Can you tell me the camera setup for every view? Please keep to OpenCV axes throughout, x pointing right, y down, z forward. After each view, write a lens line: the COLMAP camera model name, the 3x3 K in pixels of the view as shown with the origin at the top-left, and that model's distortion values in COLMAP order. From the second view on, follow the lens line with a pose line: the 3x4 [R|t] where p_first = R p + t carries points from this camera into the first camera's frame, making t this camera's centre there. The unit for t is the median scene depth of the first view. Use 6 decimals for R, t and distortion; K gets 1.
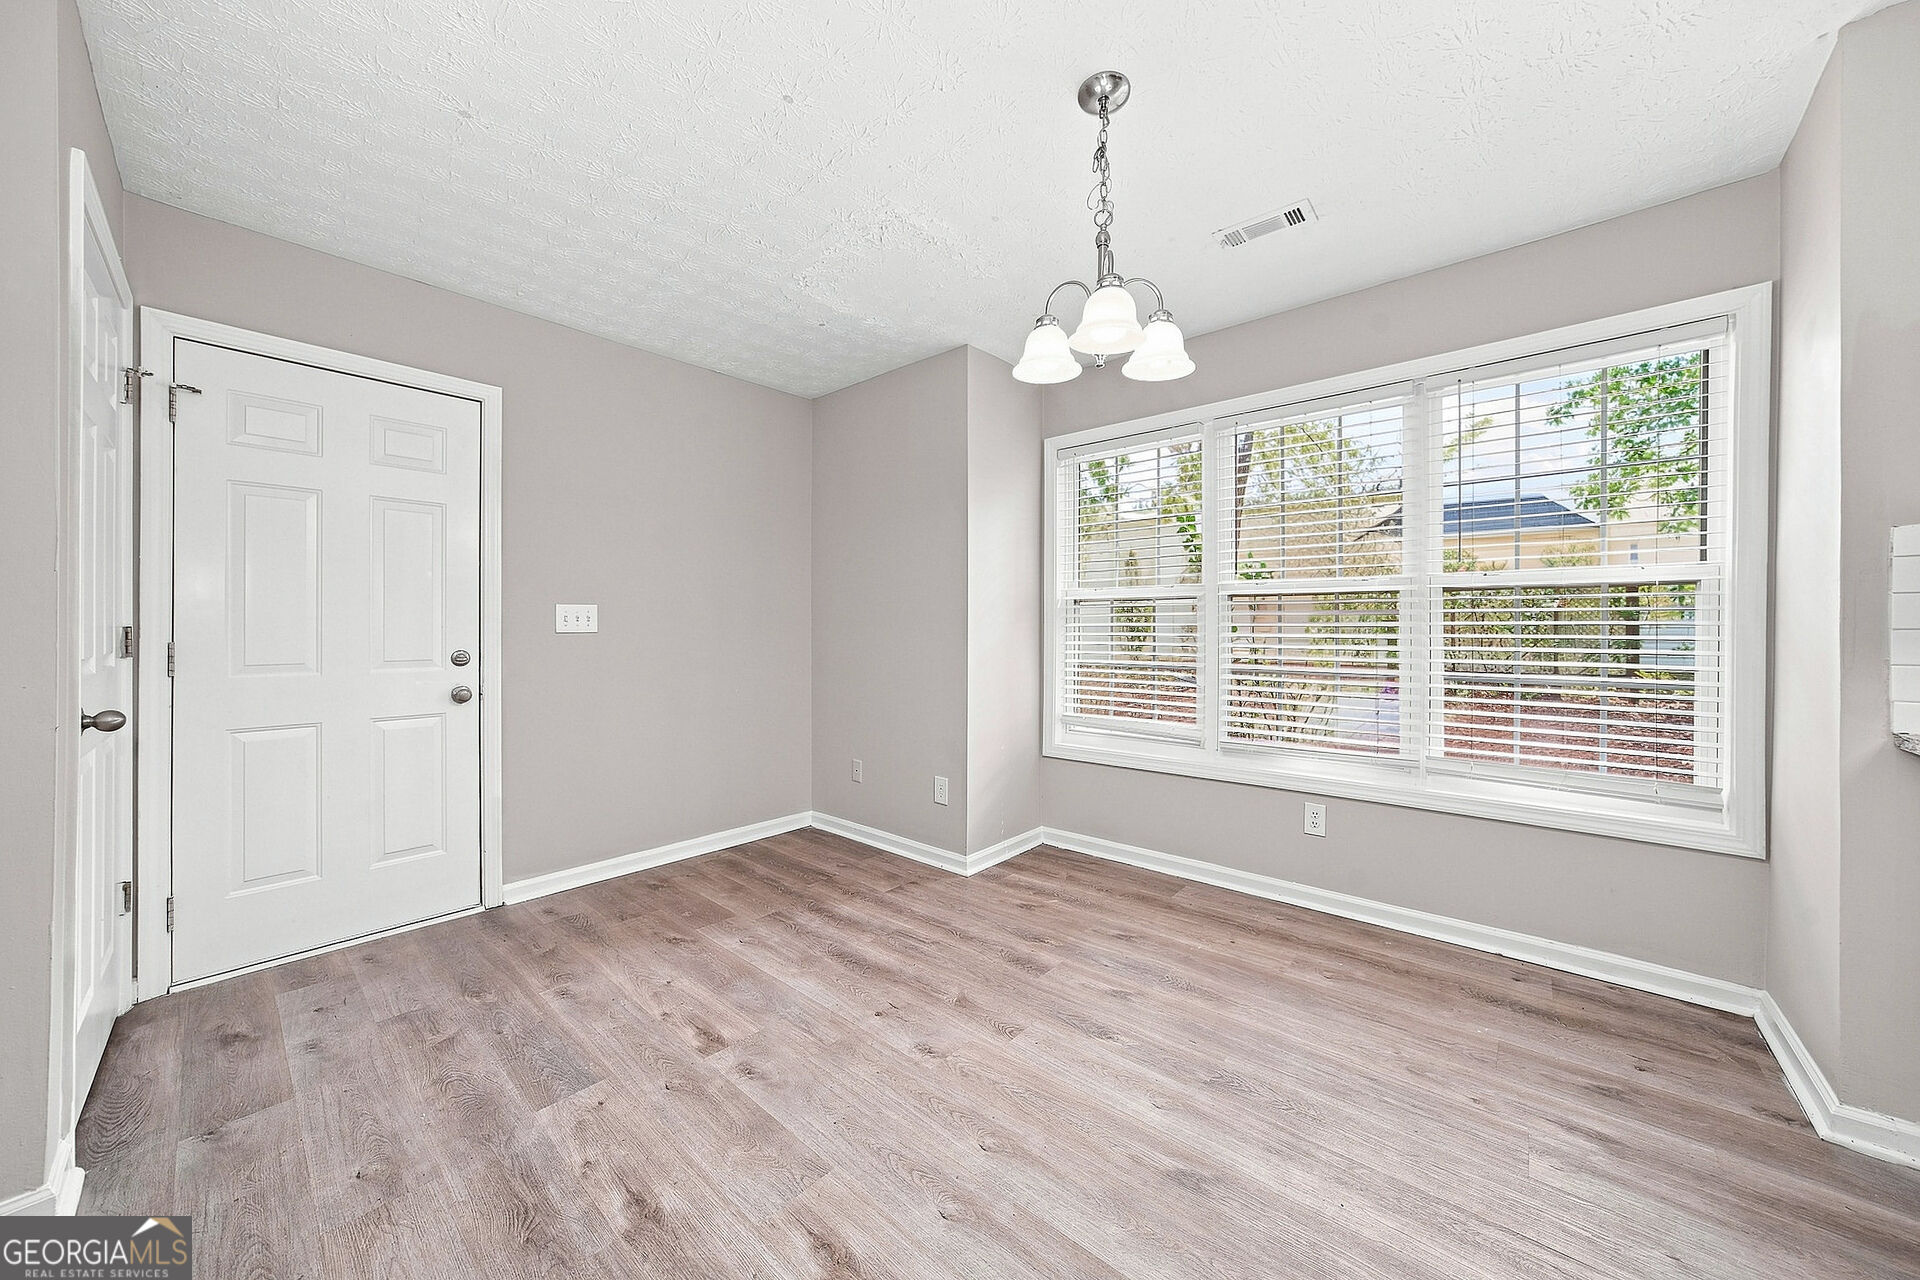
lens RADIAL K [[665.5, 0, 962.3], [0, 665.5, 627.7], [0, 0, 1]] dist [-0.007282, 0.000081]
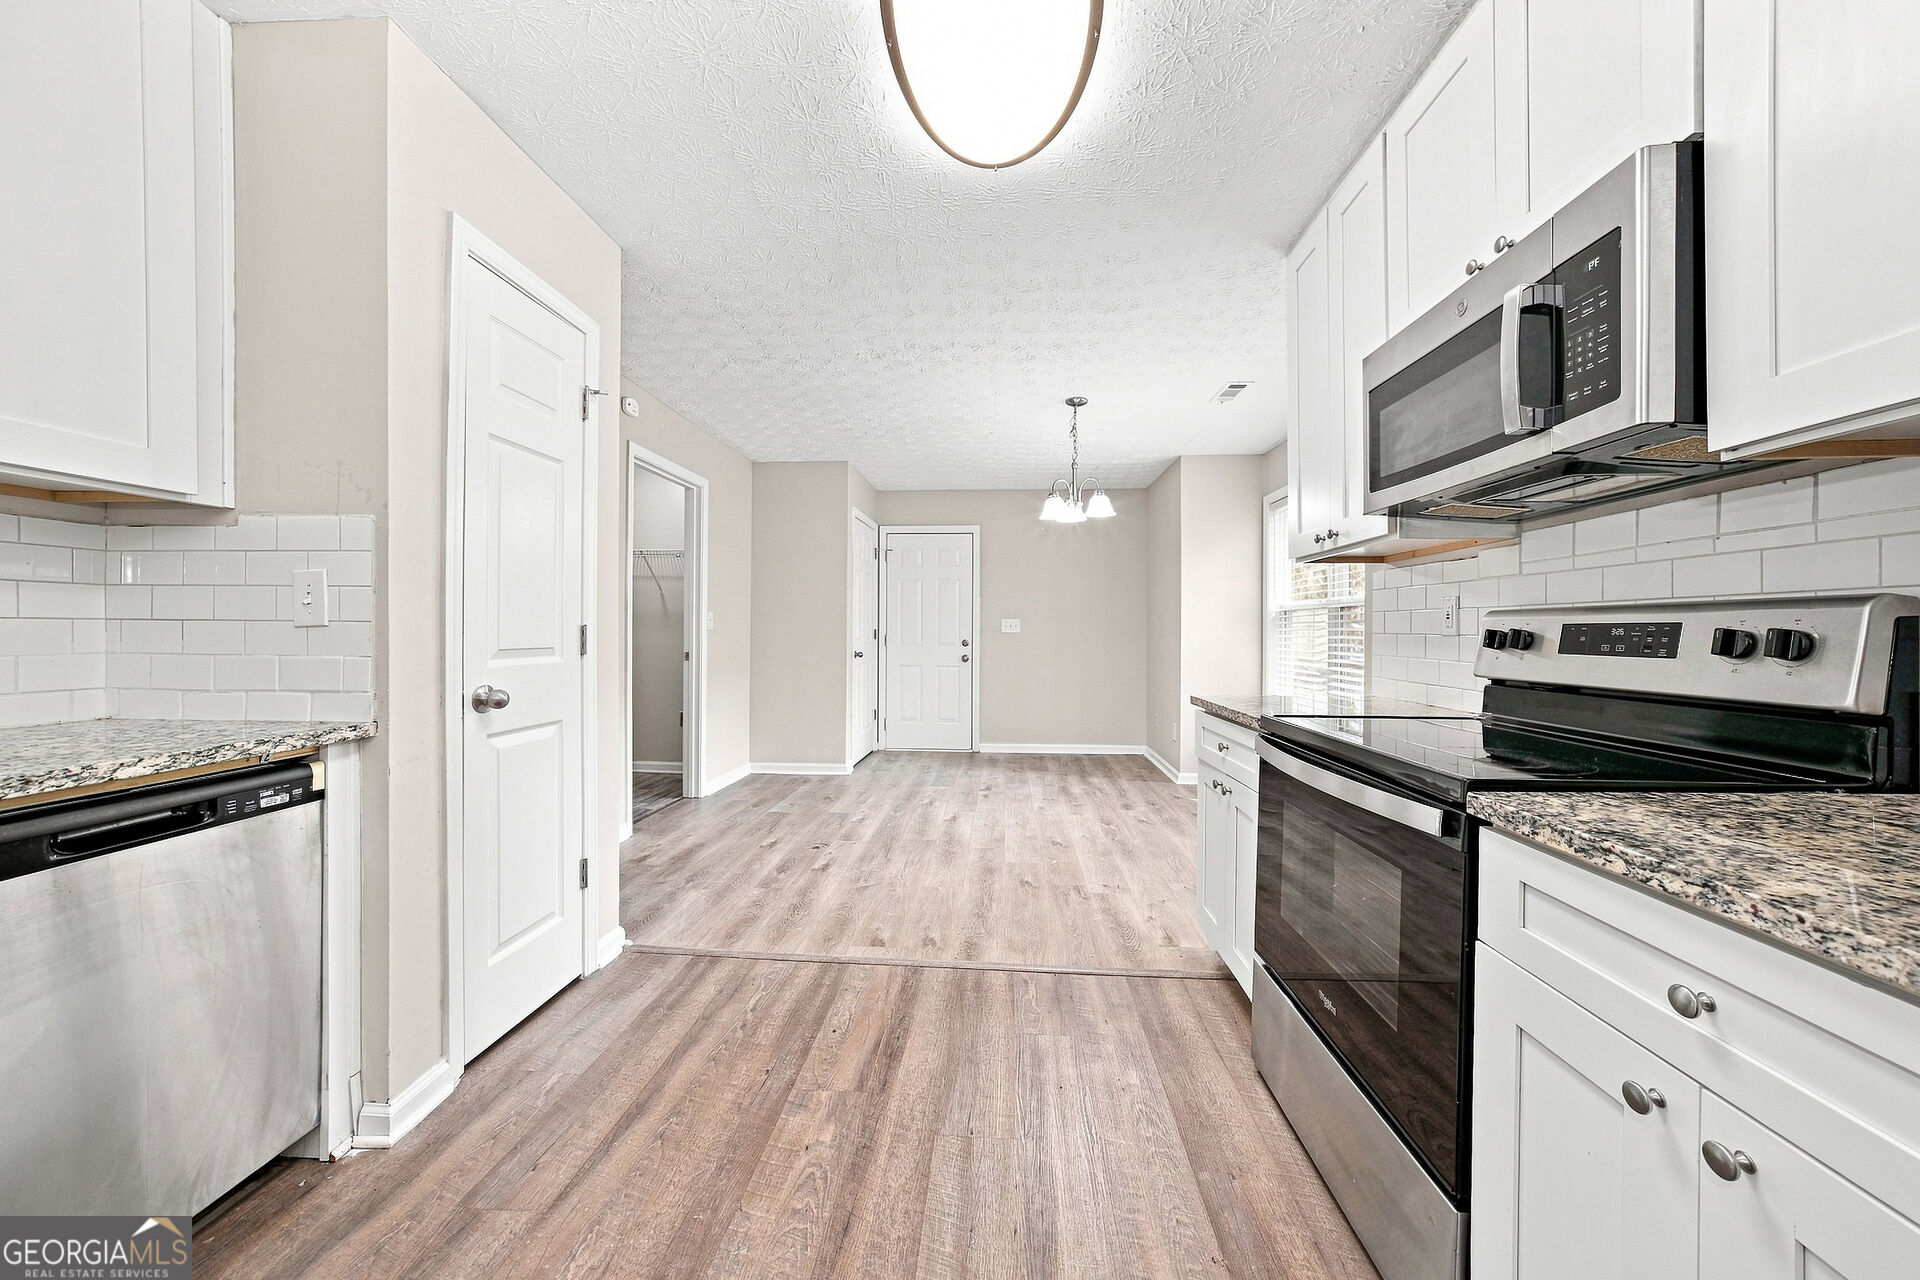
lens RADIAL K [[665.5, 0, 967.8], [0, 665.5, 632.0], [0, 0, 1]] dist [-0.007282, 0.000081]
pose [[0.617829, 0.006991, -0.786281, 1.128597], [-0.005186, 0.999975, 0.004817, -0.004649], [0.786295, 0.001102, 0.617850, -0.469170]]
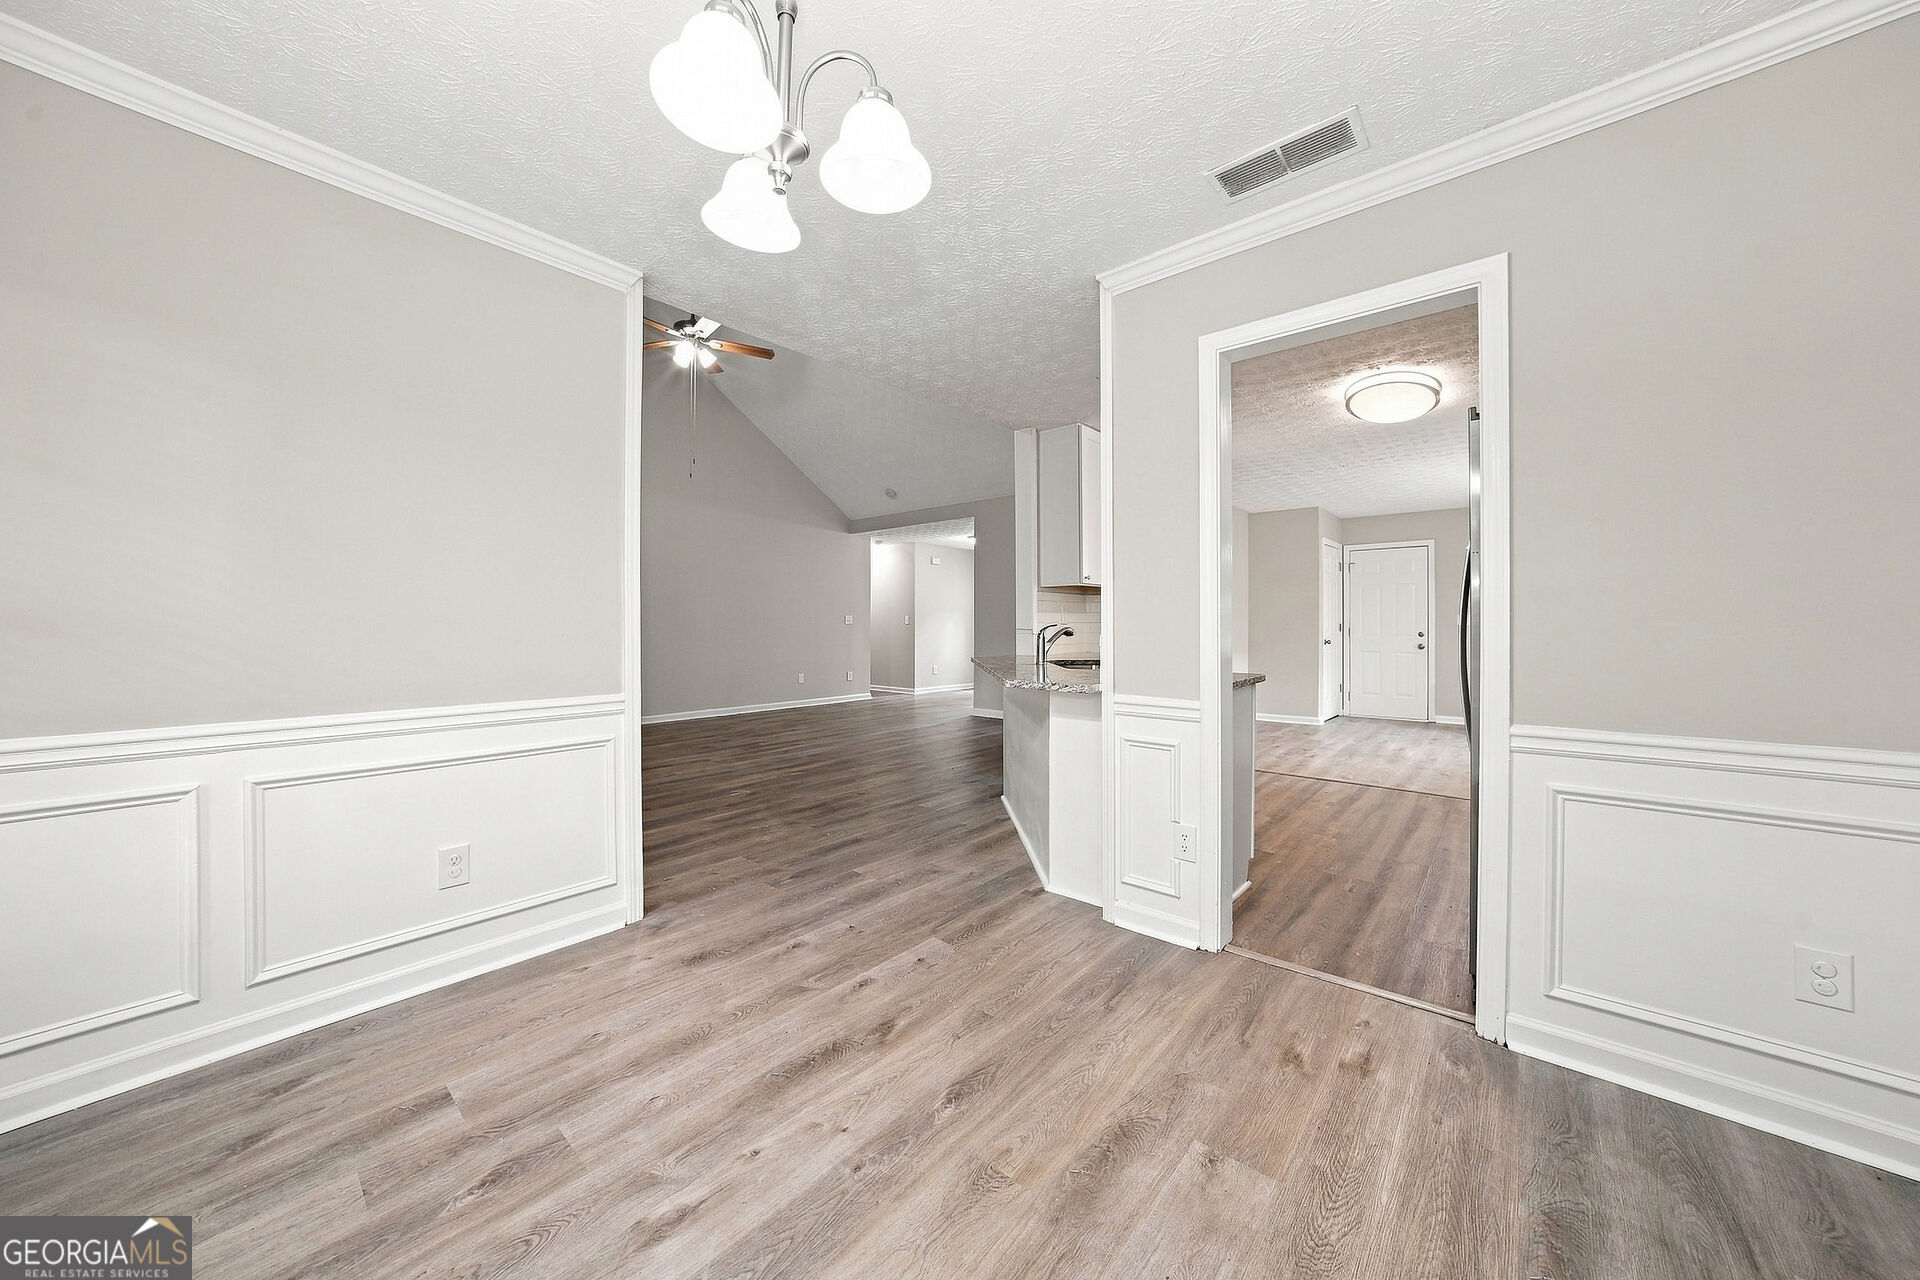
lens RADIAL K [[665.5, 0, 980.2], [0, 665.5, 628.3], [0, 0, 1]] dist [-0.007282, 0.000081]
pose [[0.036378, 0.007088, -0.999313, 2.147660], [0.002763, 0.999970, 0.007193, -0.007408], [0.999334, -0.003023, 0.036358, -1.087035]]
